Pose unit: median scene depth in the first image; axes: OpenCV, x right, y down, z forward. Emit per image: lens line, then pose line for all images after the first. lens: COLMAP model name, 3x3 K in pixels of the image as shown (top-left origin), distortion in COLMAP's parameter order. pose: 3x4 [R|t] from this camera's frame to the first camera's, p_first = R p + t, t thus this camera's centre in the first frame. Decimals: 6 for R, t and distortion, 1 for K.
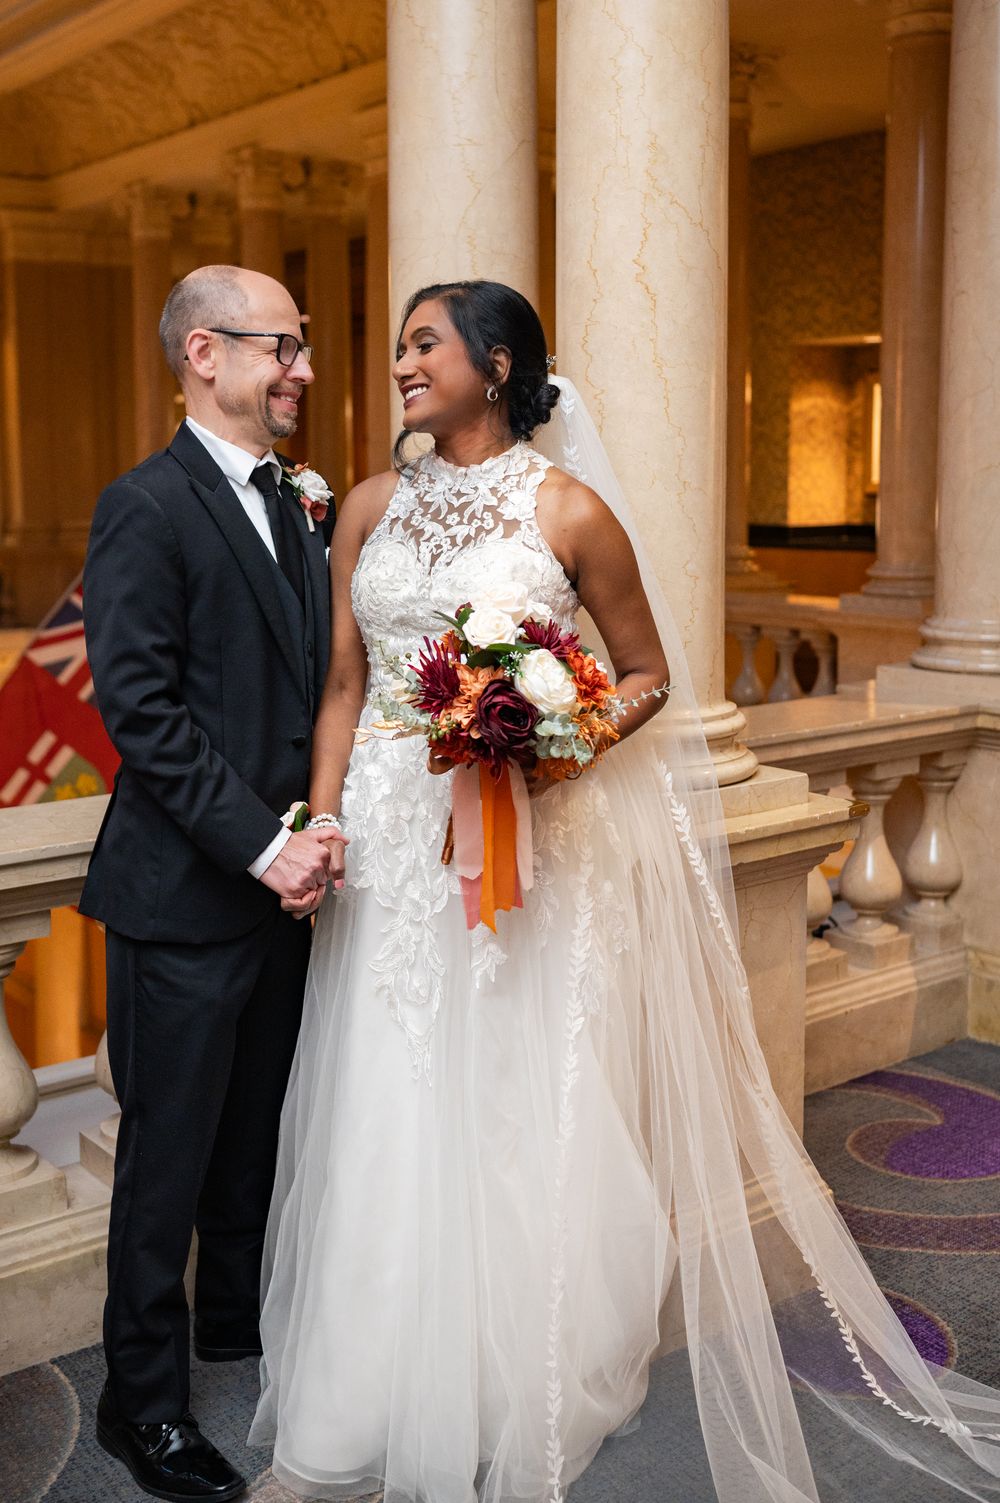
lens RADIAL K [[1647.9, 0, 495.9], [0, 1647.9, 669.6], [0, 0, 1]] dist [-0.033140, 0.007377]
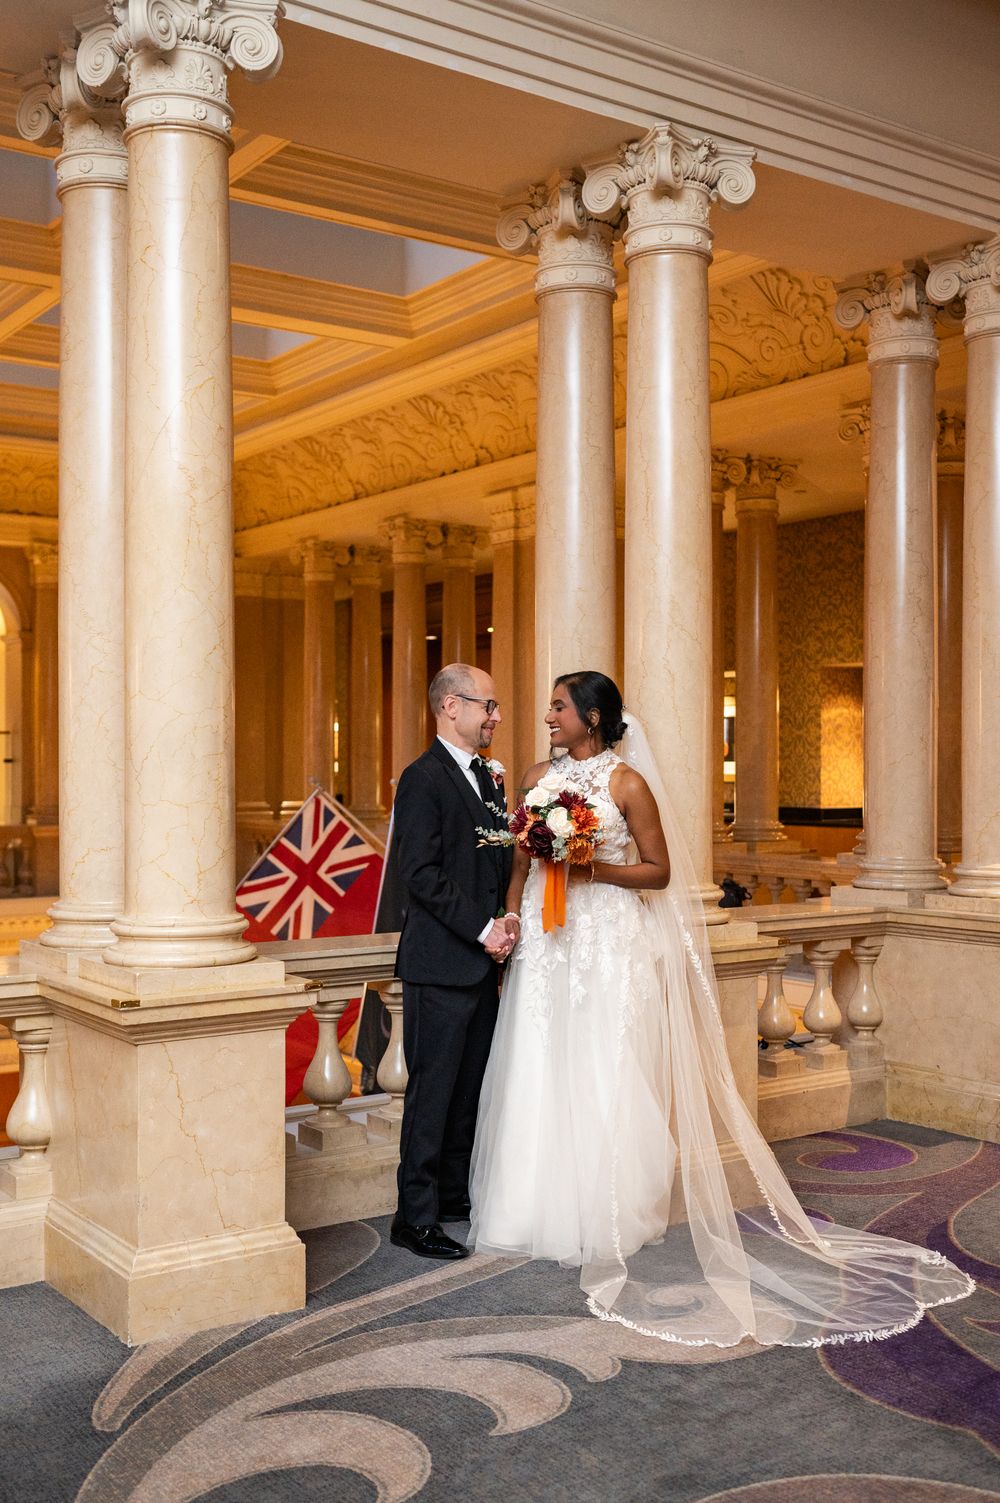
lens RADIAL K [[1565.7, 0, 500.0], [0, 1565.7, 751.5], [0, 0, 1]] dist [-0.009751, 0.006023]
pose [[0.998419, 0.005536, -0.055938, -0.002154], [-0.012662, 0.991714, -0.127841, 0.039980], [0.054767, 0.128347, 0.990216, -0.323527]]
